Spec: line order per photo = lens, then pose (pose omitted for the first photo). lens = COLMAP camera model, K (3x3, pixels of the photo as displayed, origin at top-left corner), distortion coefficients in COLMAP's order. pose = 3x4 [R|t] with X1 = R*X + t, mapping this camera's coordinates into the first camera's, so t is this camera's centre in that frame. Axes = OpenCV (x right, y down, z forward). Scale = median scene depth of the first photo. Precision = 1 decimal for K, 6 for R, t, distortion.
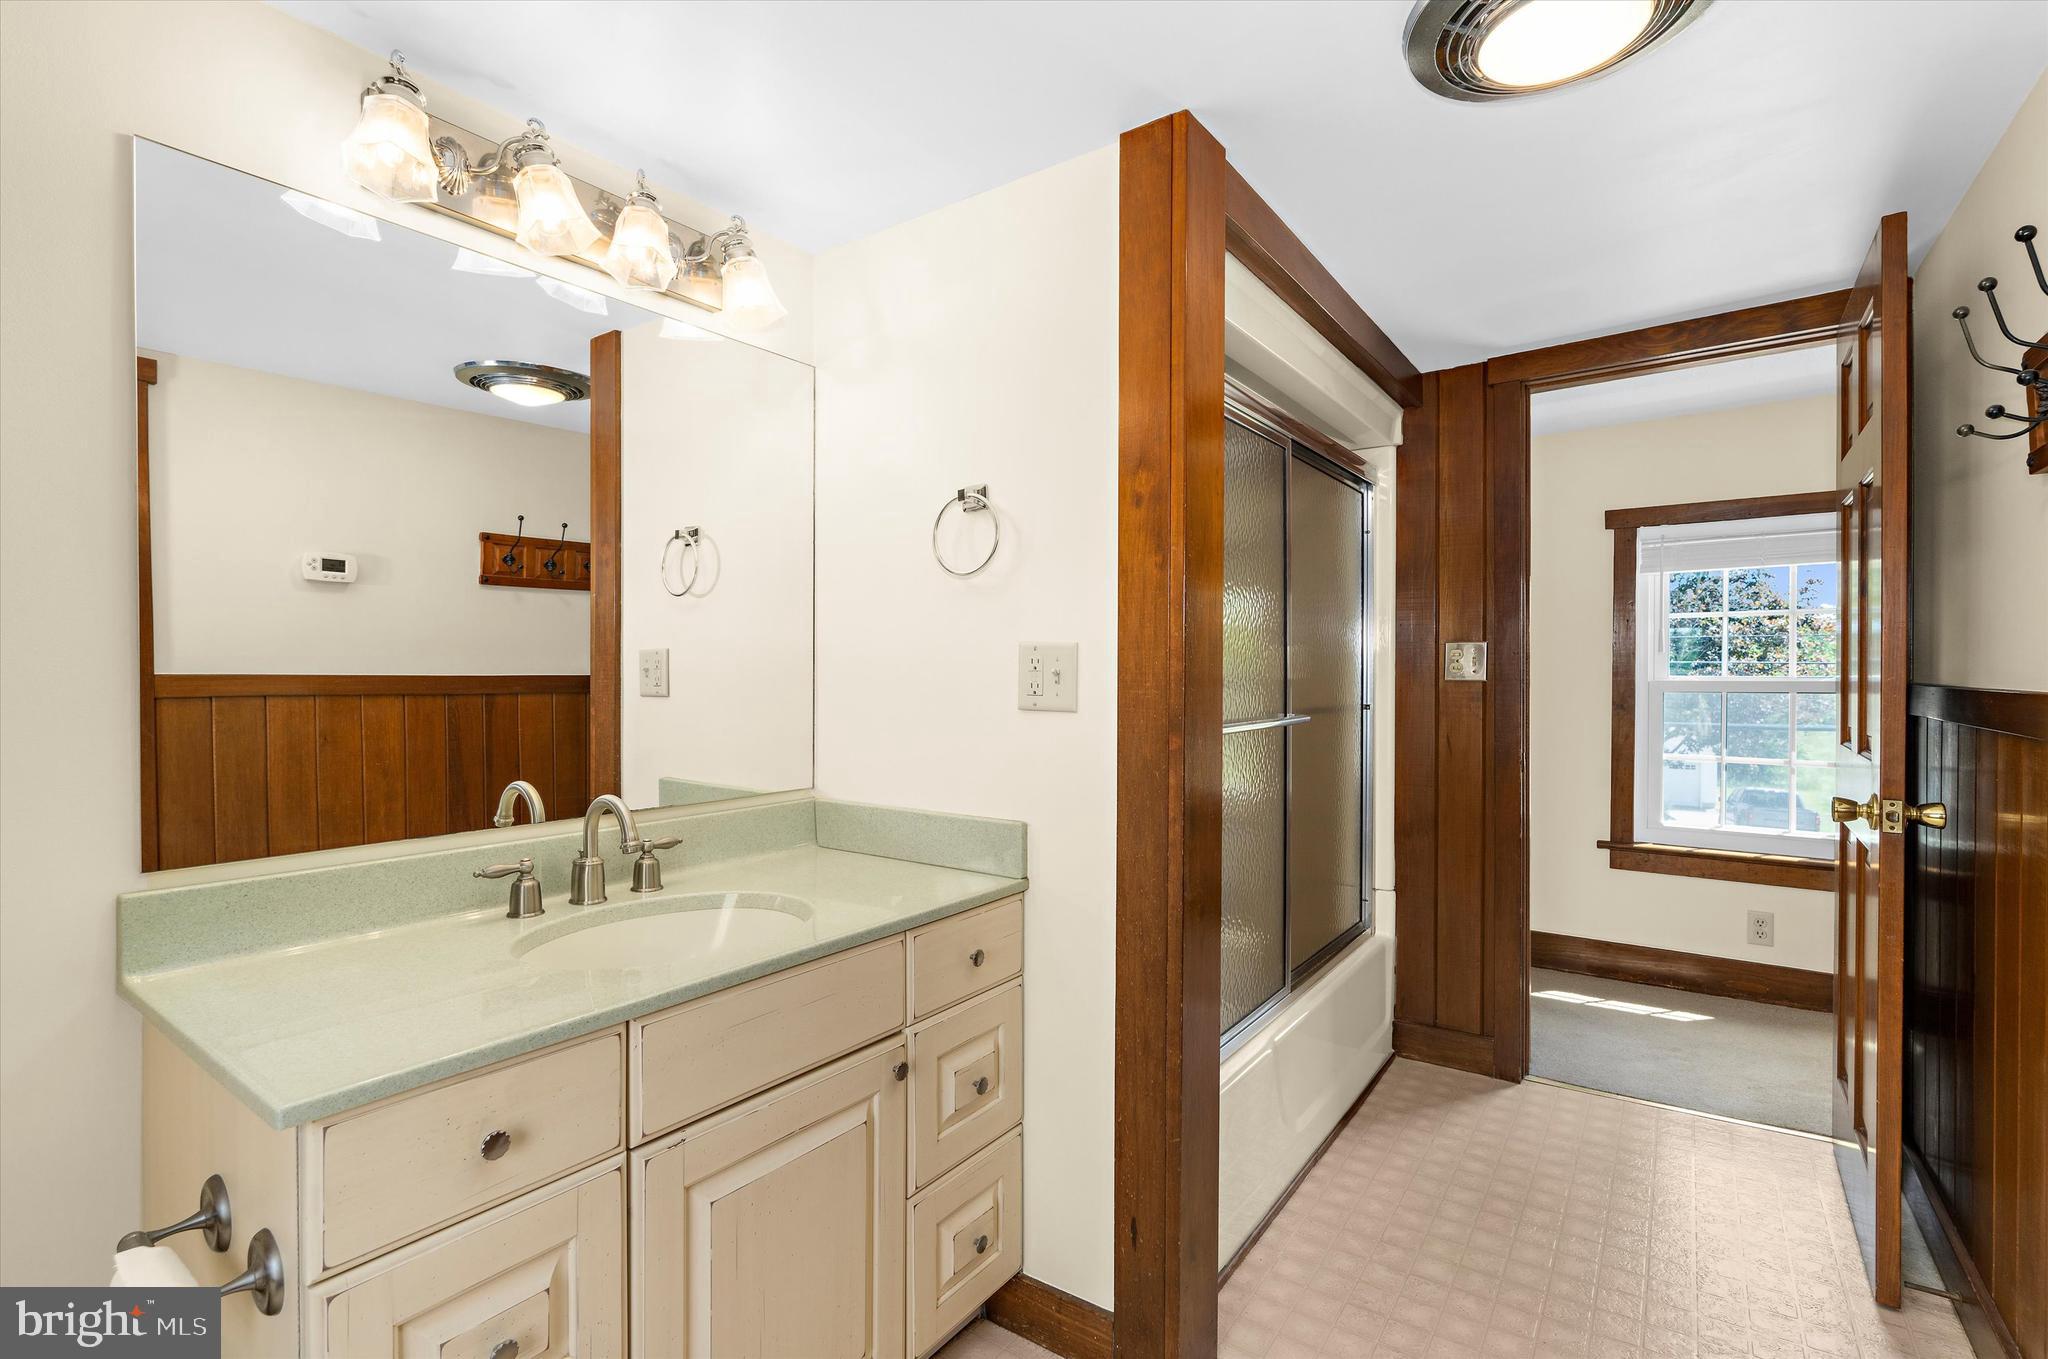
lens RADIAL K [[938.7, 0, 1014.7], [0, 938.7, 677.5], [0, 0, 1]] dist [-0.008846, 0.000319]
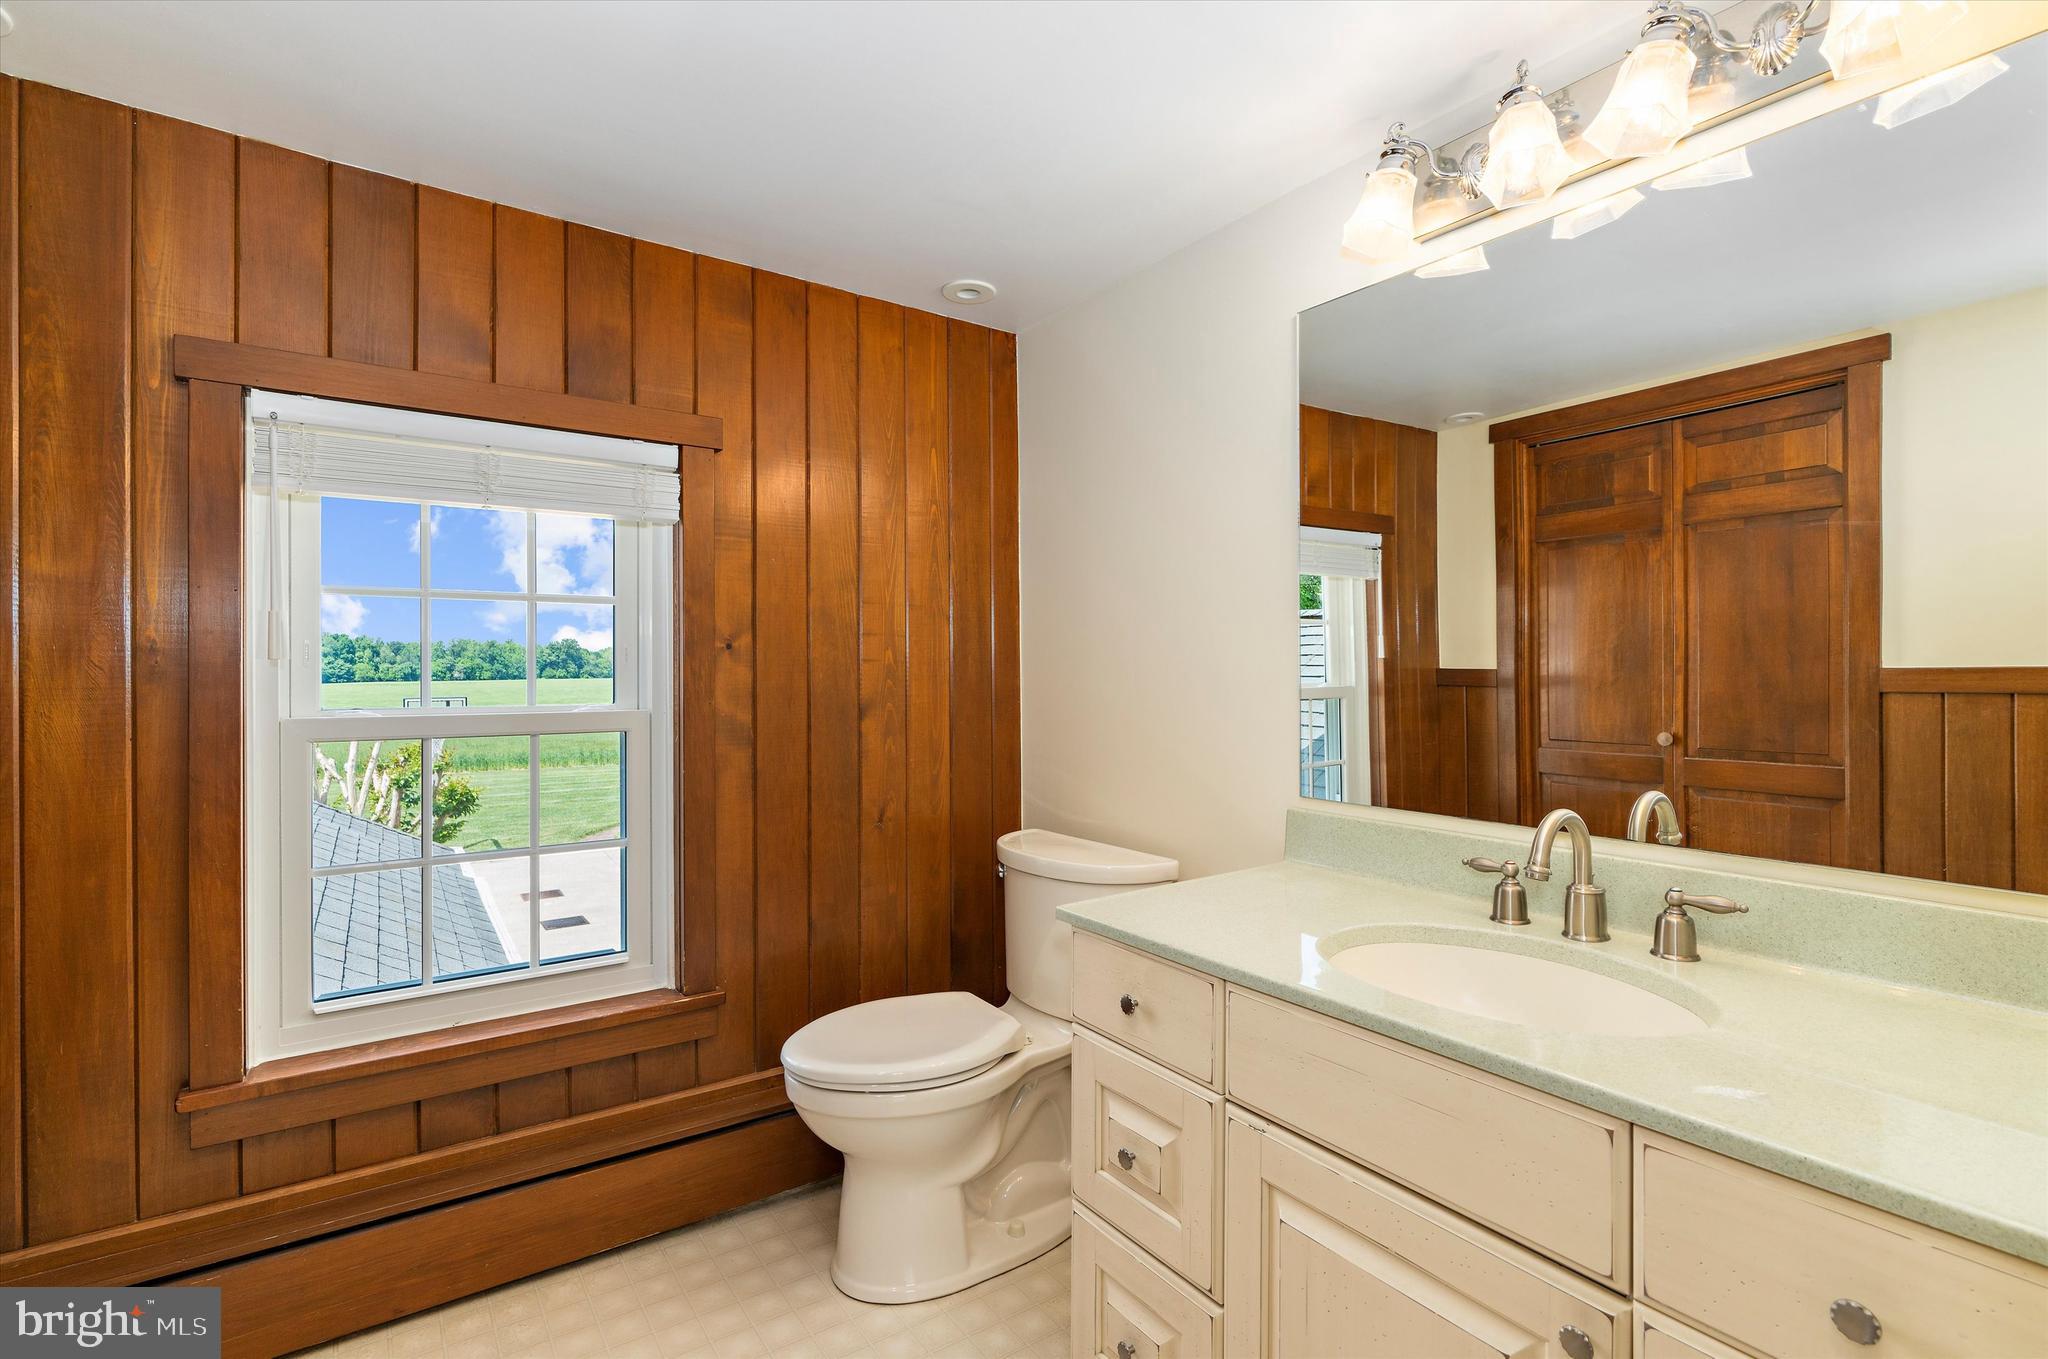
lens RADIAL K [[938.7, 0, 1010.5], [0, 938.7, 671.7], [0, 0, 1]] dist [-0.008846, 0.000319]
pose [[-0.319429, 0.004586, -0.947599, 0.516696], [-0.007424, 0.999945, 0.007342, 0.000821], [0.947581, 0.009380, -0.319377, 0.814361]]
